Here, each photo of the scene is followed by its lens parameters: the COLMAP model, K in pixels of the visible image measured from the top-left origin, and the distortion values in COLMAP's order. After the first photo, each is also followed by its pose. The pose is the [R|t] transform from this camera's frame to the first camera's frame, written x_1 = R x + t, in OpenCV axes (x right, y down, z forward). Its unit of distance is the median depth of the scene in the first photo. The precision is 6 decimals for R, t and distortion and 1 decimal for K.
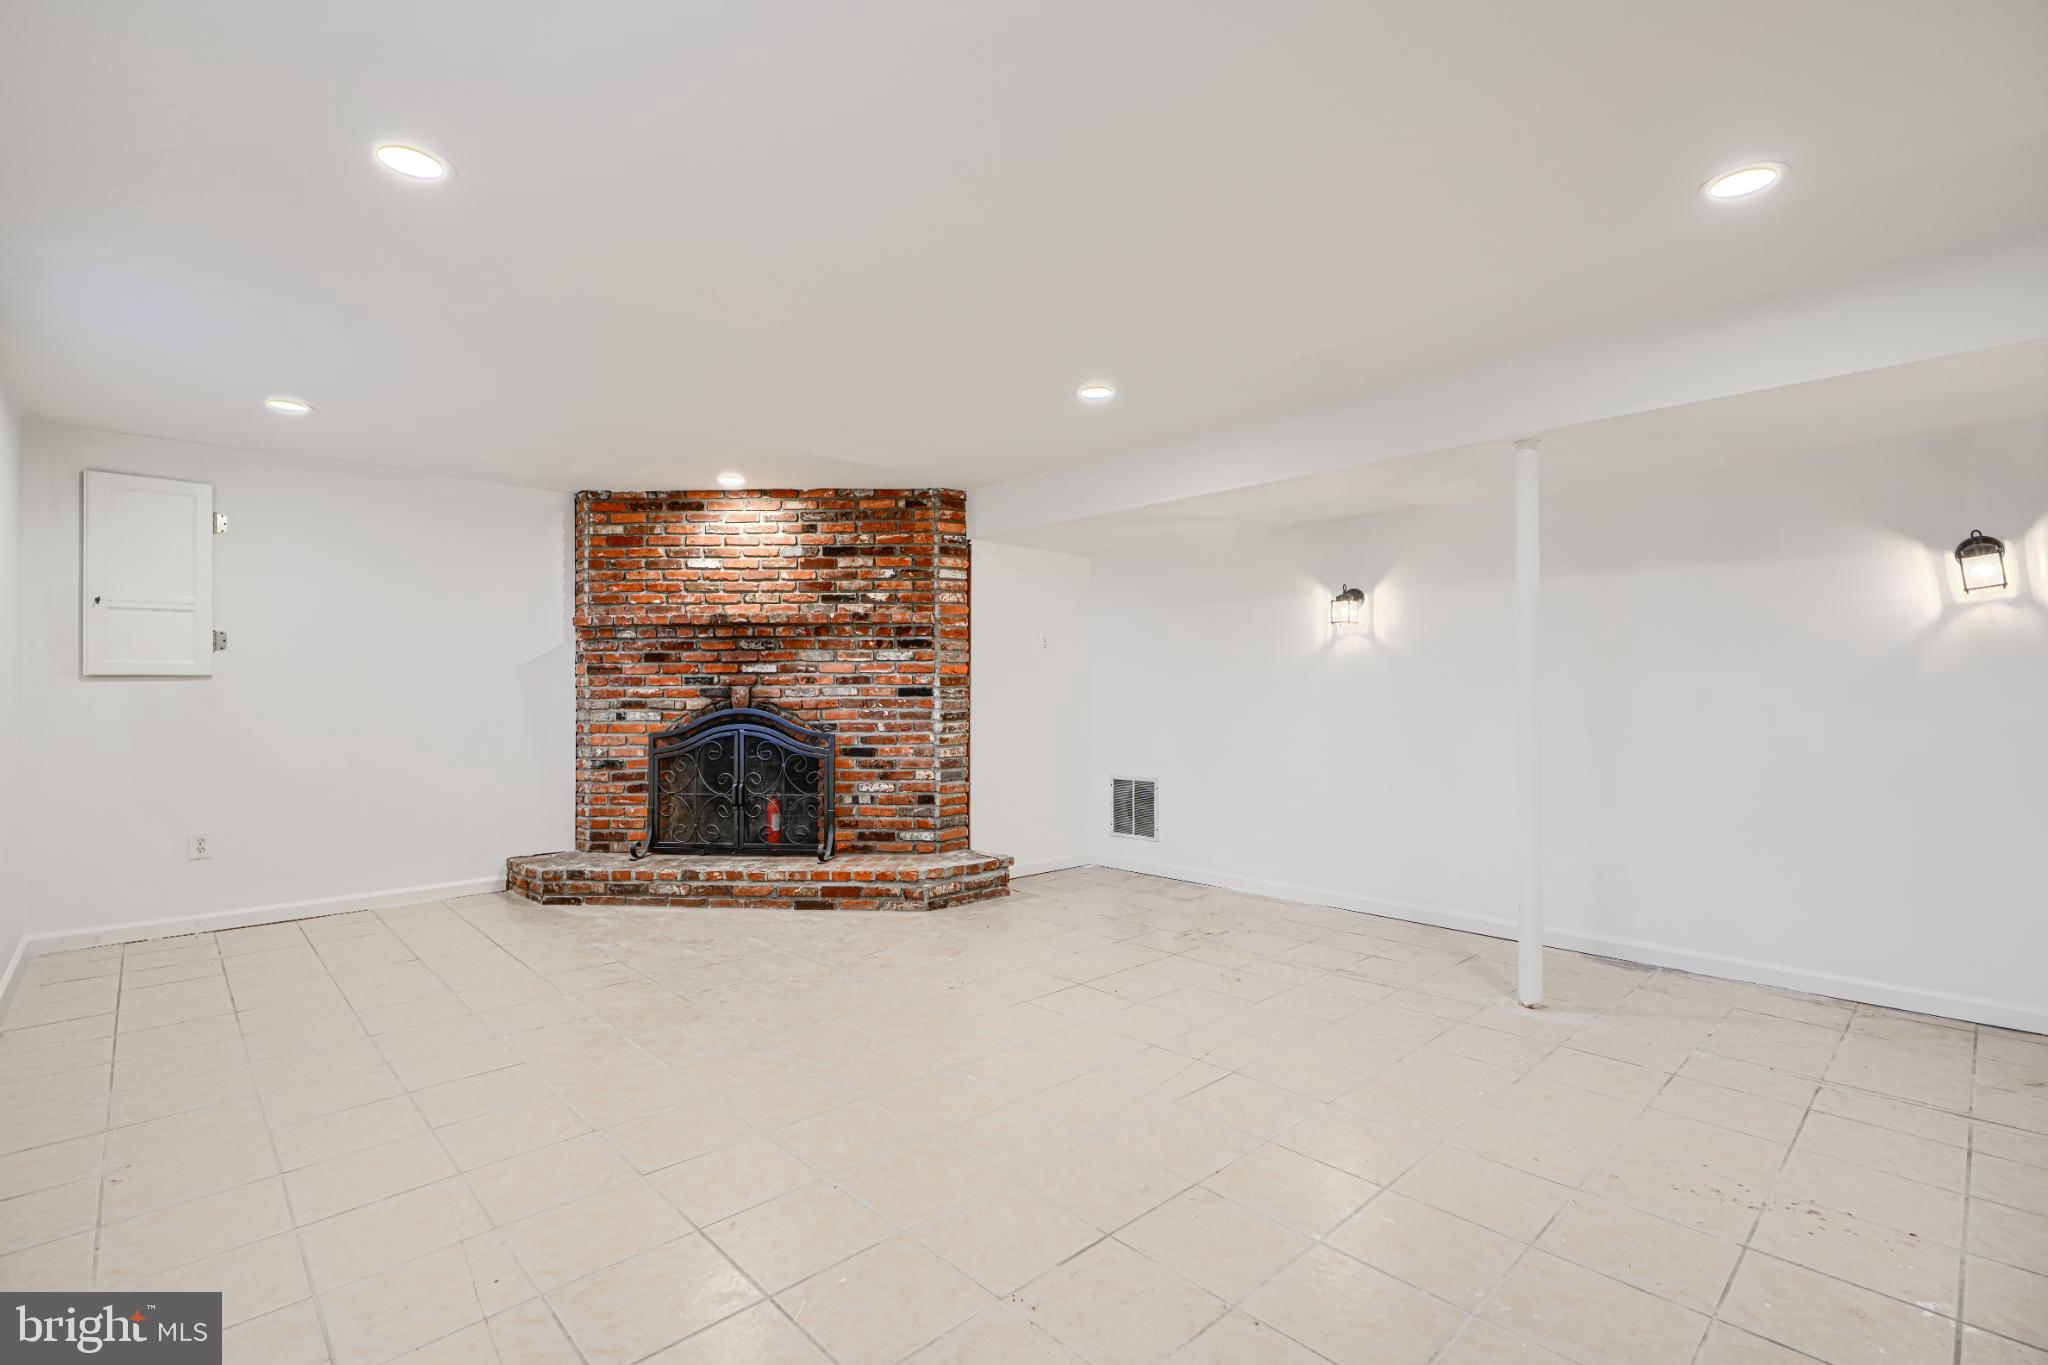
lens RADIAL K [[924.4, 0, 1024.0], [0, 924.4, 682.5], [0, 0, 1]] dist [-0.000437, 0.000902]
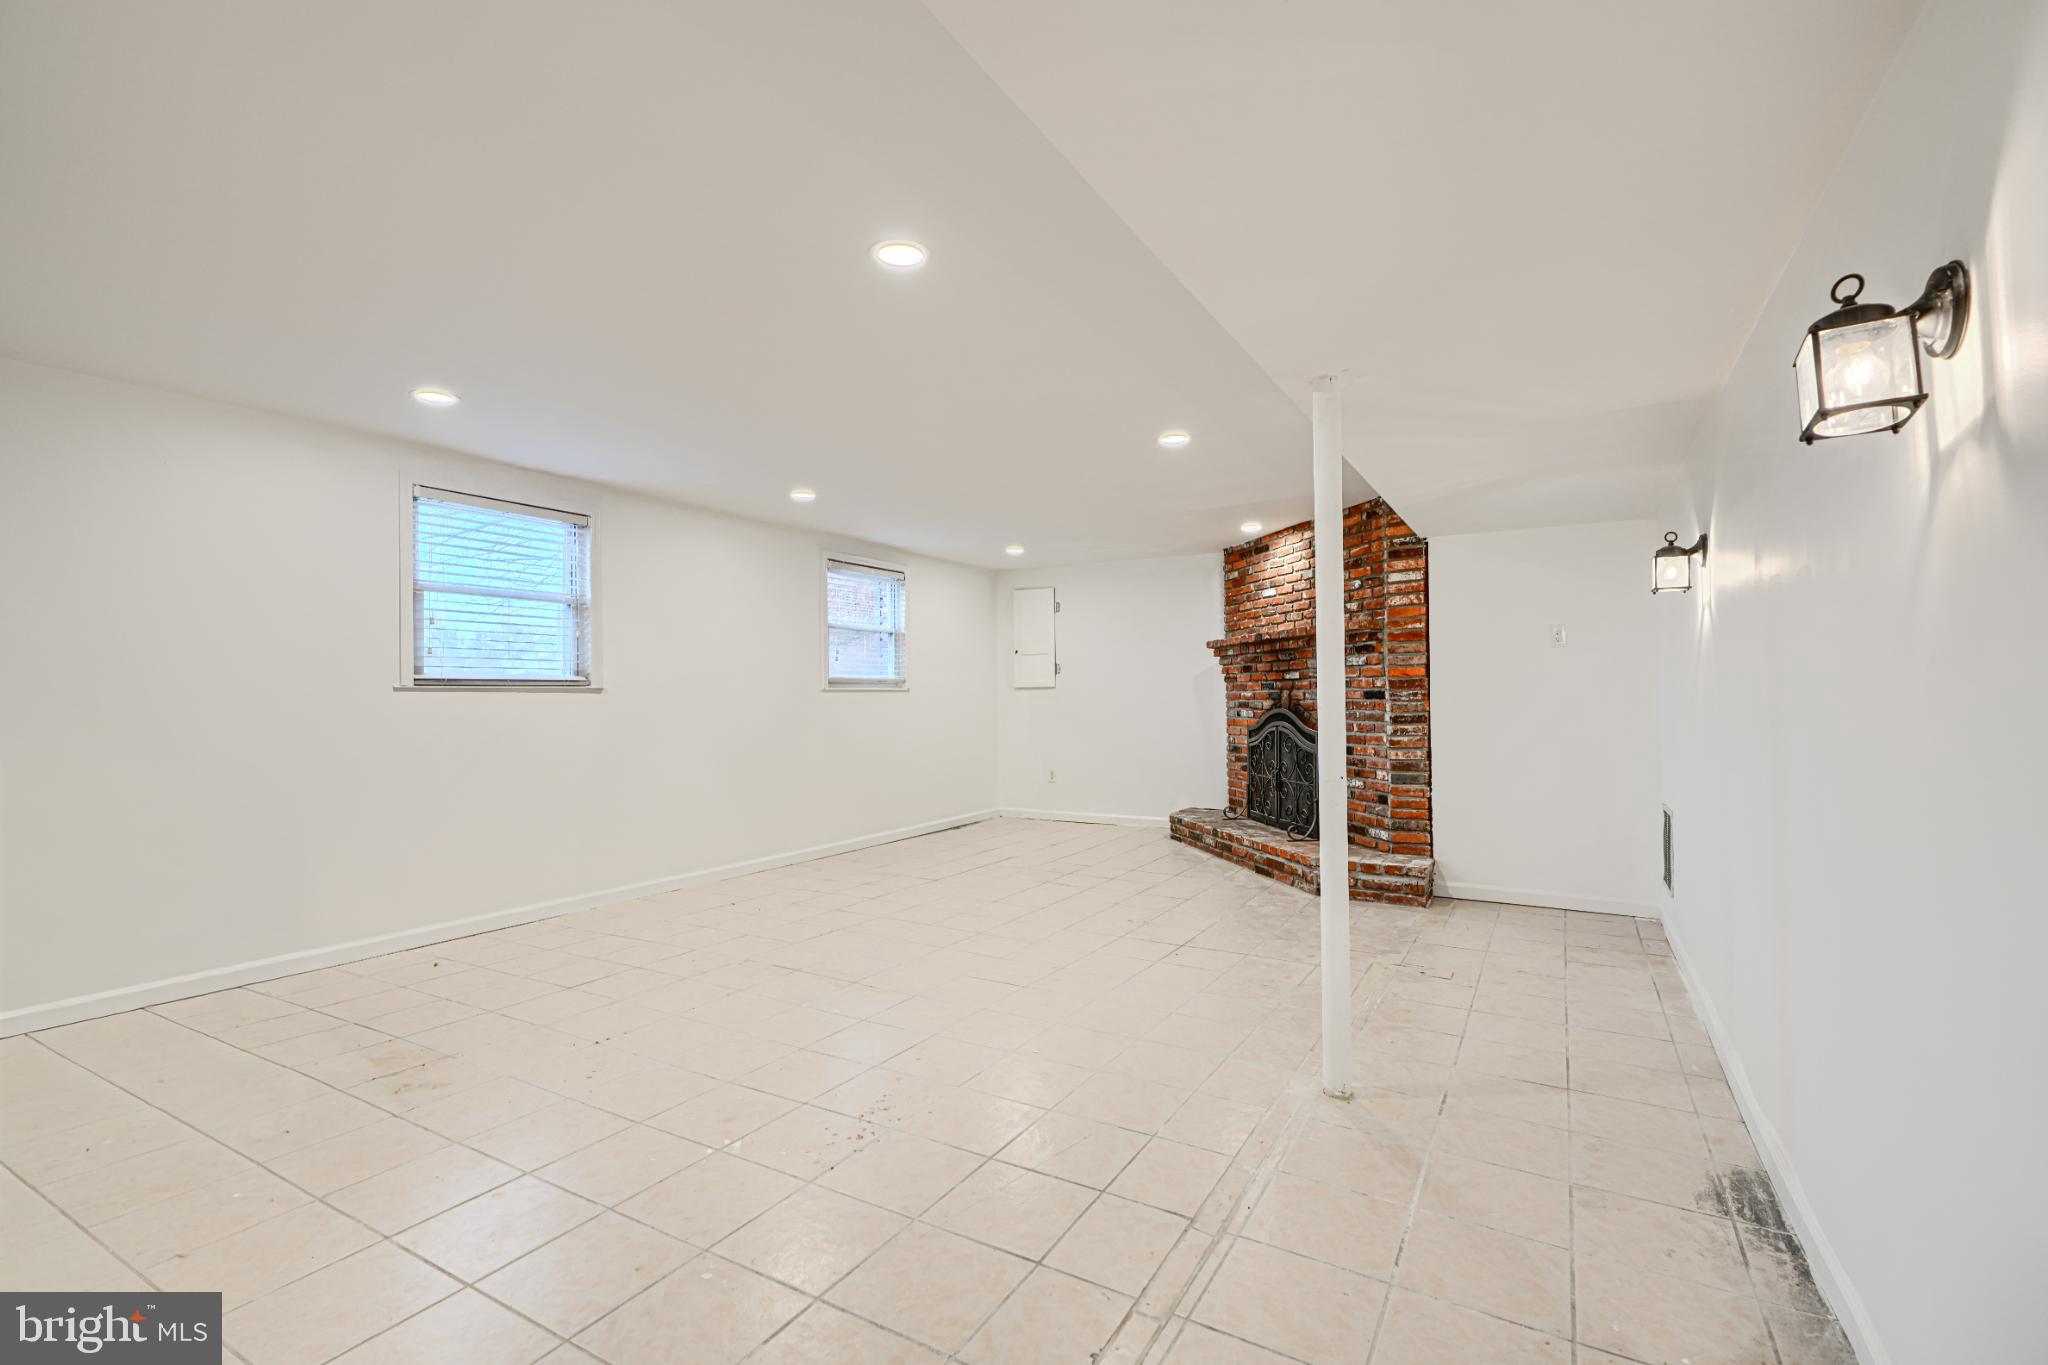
lens RADIAL K [[924.4, 0, 1024.0], [0, 924.4, 682.5], [0, 0, 1]] dist [-0.000437, 0.000902]
pose [[0.281541, -0.015255, -0.959428, 0.768317], [0.012671, 0.999846, -0.012179, 0.004075], [0.959466, -0.008728, 0.281691, 0.327789]]
